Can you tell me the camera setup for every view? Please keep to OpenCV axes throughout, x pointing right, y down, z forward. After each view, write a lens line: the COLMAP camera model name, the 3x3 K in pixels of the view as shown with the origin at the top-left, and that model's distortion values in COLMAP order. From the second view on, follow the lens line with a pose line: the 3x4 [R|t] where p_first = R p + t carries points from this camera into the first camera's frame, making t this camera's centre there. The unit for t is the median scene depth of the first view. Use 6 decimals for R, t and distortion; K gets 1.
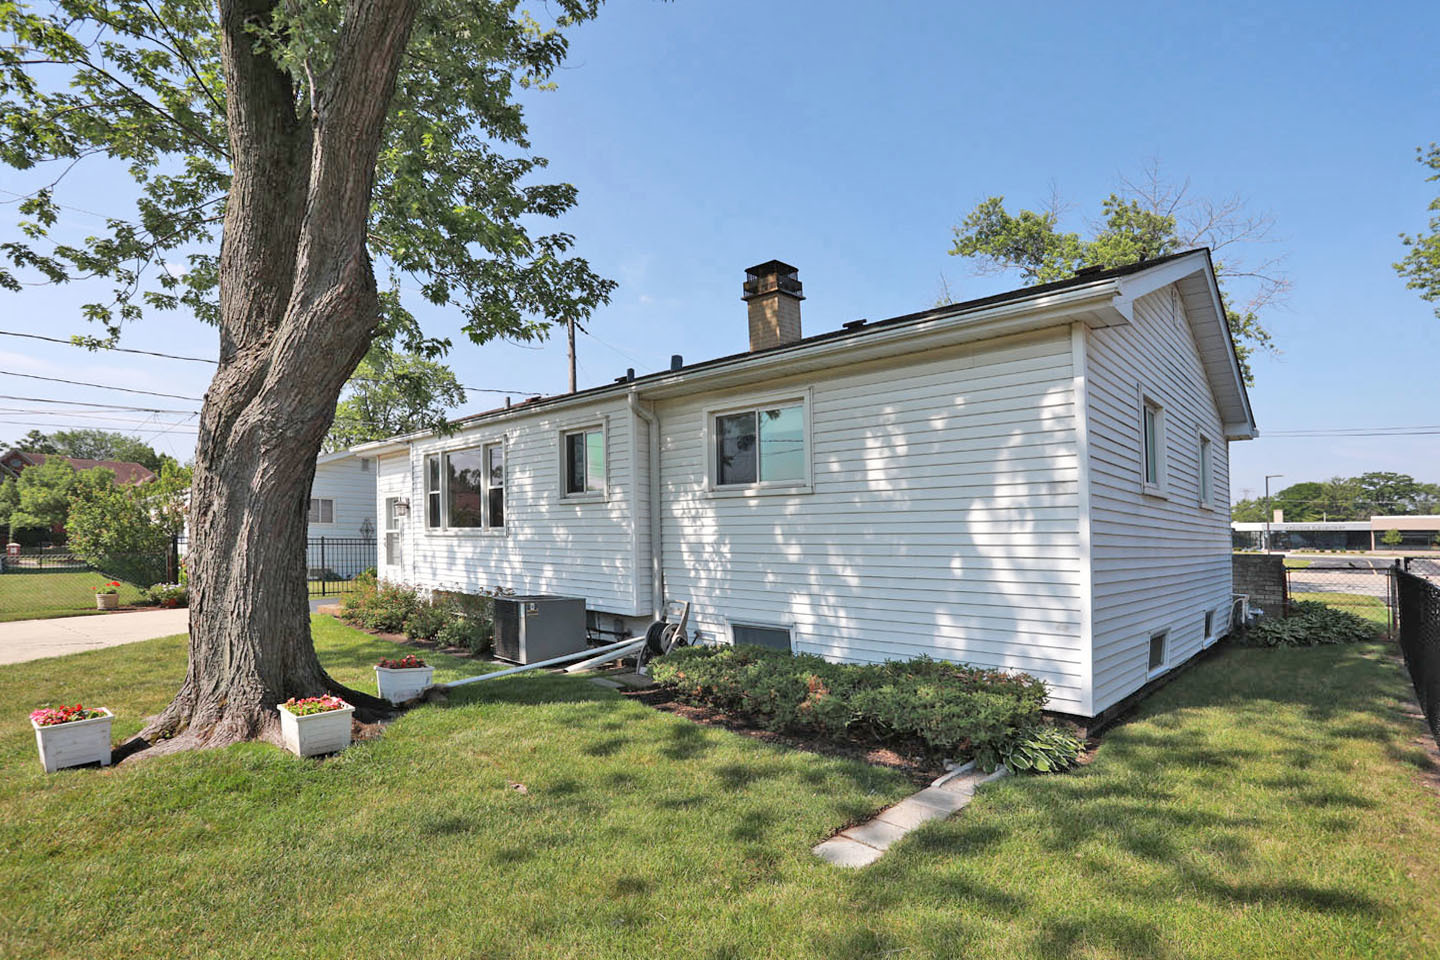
lens RADIAL K [[698.8, 0, 676.6], [0, 698.8, 518.8], [0, 0, 1]] dist [-0.069601, 0.028302]
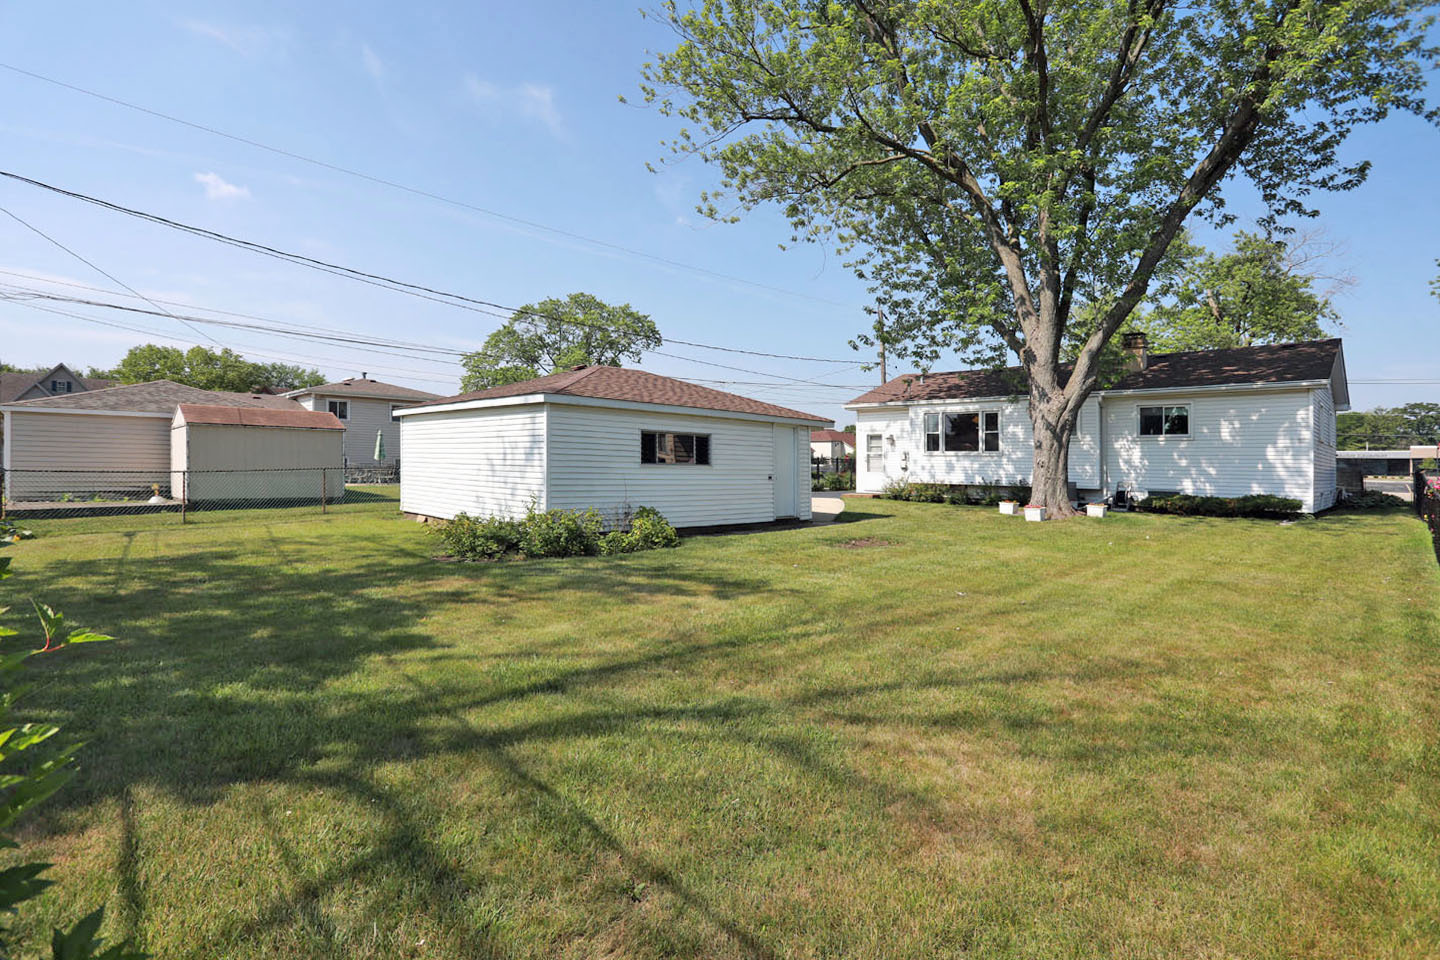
lens RADIAL K [[693.7, 0, 726.9], [0, 693.7, 464.0], [0, 0, 1]] dist [-0.057141, 0.028077]
pose [[0.999923, 0.006531, 0.010545, -1.195719], [-0.006860, 0.999483, 0.031414, -0.011241], [-0.010334, -0.031484, 0.999451, -1.170292]]
